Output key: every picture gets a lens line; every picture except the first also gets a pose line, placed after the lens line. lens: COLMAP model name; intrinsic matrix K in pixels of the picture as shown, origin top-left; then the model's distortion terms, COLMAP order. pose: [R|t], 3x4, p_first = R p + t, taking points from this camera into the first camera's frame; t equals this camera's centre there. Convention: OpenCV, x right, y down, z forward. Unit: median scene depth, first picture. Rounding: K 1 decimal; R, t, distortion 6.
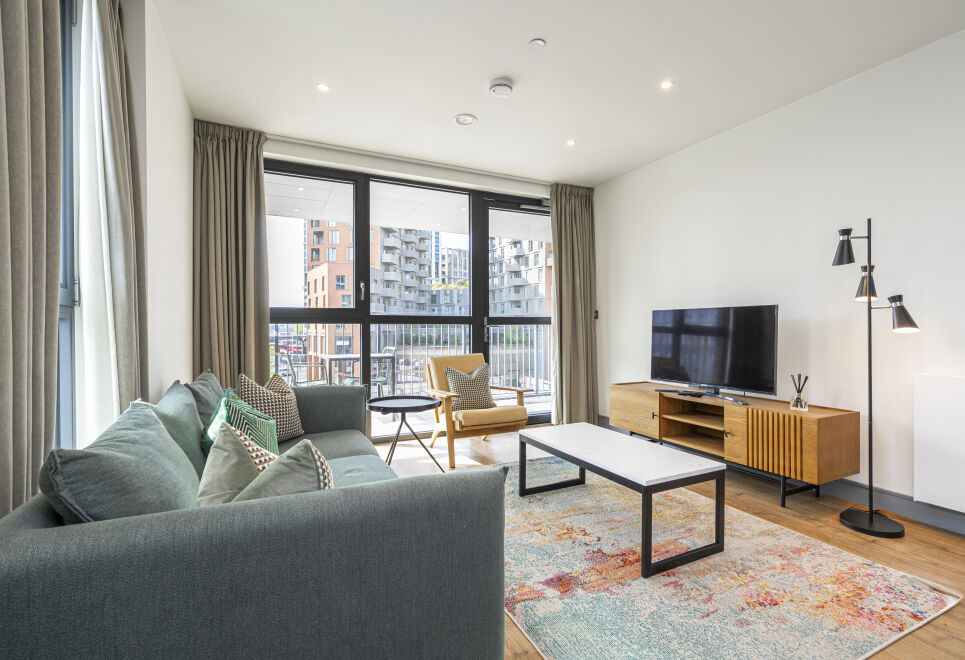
lens RADIAL K [[452.4, 0, 494.5], [0, 452.4, 330.3], [0, 0, 1]] dist [-0.002280, 0.000349]
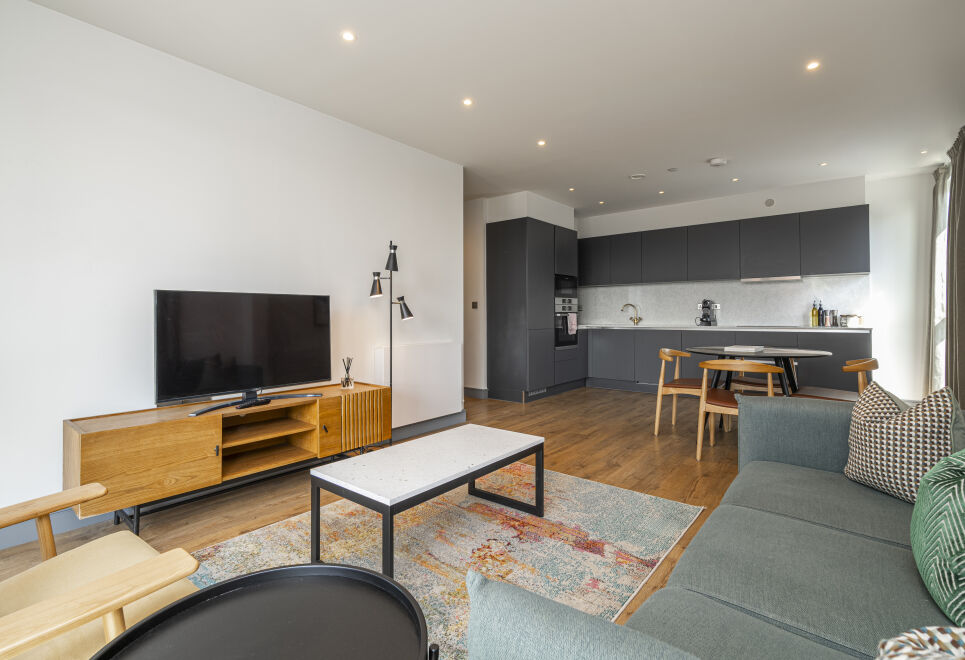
lens RADIAL K [[452.7, 0, 472.9], [0, 452.7, 327.0], [0, 0, 1]] dist [-0.002296, 0.000015]
pose [[-0.395724, -0.018382, 0.918185, -0.391599], [0.010889, 0.999635, 0.024706, -0.005483], [-0.918305, 0.019775, -0.395380, 0.888622]]
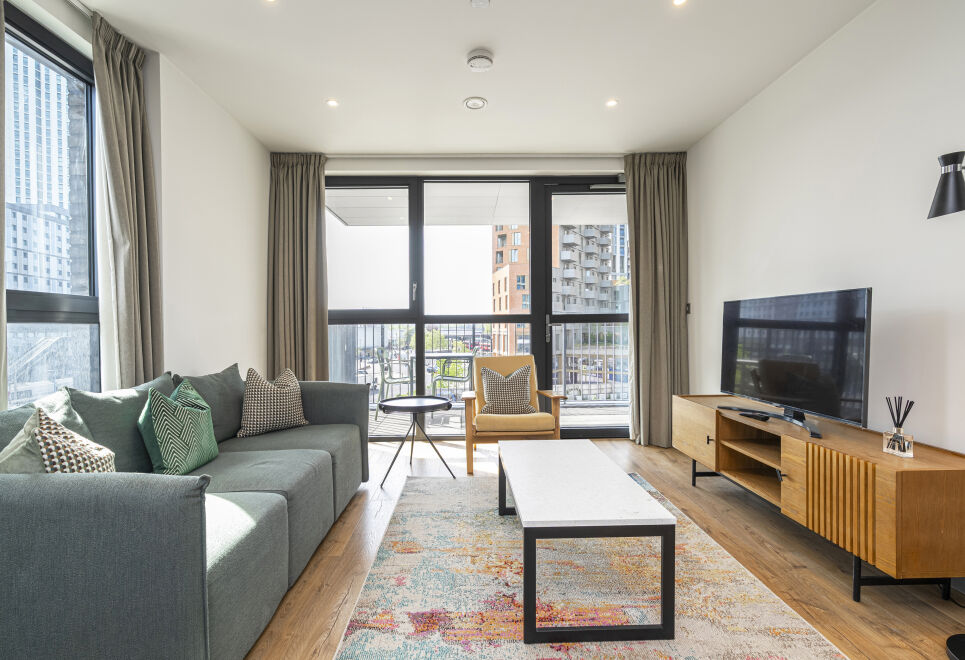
lens RADIAL K [[461.2, 0, 475.5], [0, 461.2, 332.3], [0, 0, 1]] dist [-0.001676, 0.000028]
pose [[0.901507, -0.001487, -0.432762, 0.321959], [0.004743, 0.999968, 0.006446, -0.000051], [0.432739, -0.007864, 0.901485, 0.129059]]
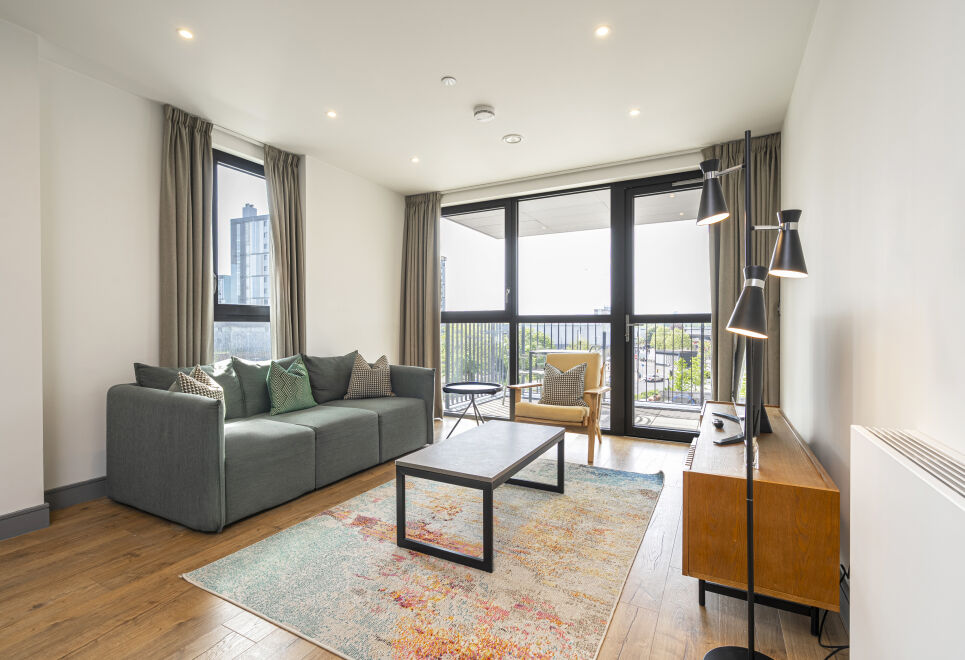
lens RADIAL K [[452.7, 0, 472.9], [0, 452.7, 327.0], [0, 0, 1]] dist [-0.002296, 0.000015]
pose [[0.564905, 0.003225, -0.825150, 0.736297], [-0.006332, 0.999980, -0.000426, -0.002304], [0.825132, 0.005465, 0.564914, 0.271954]]
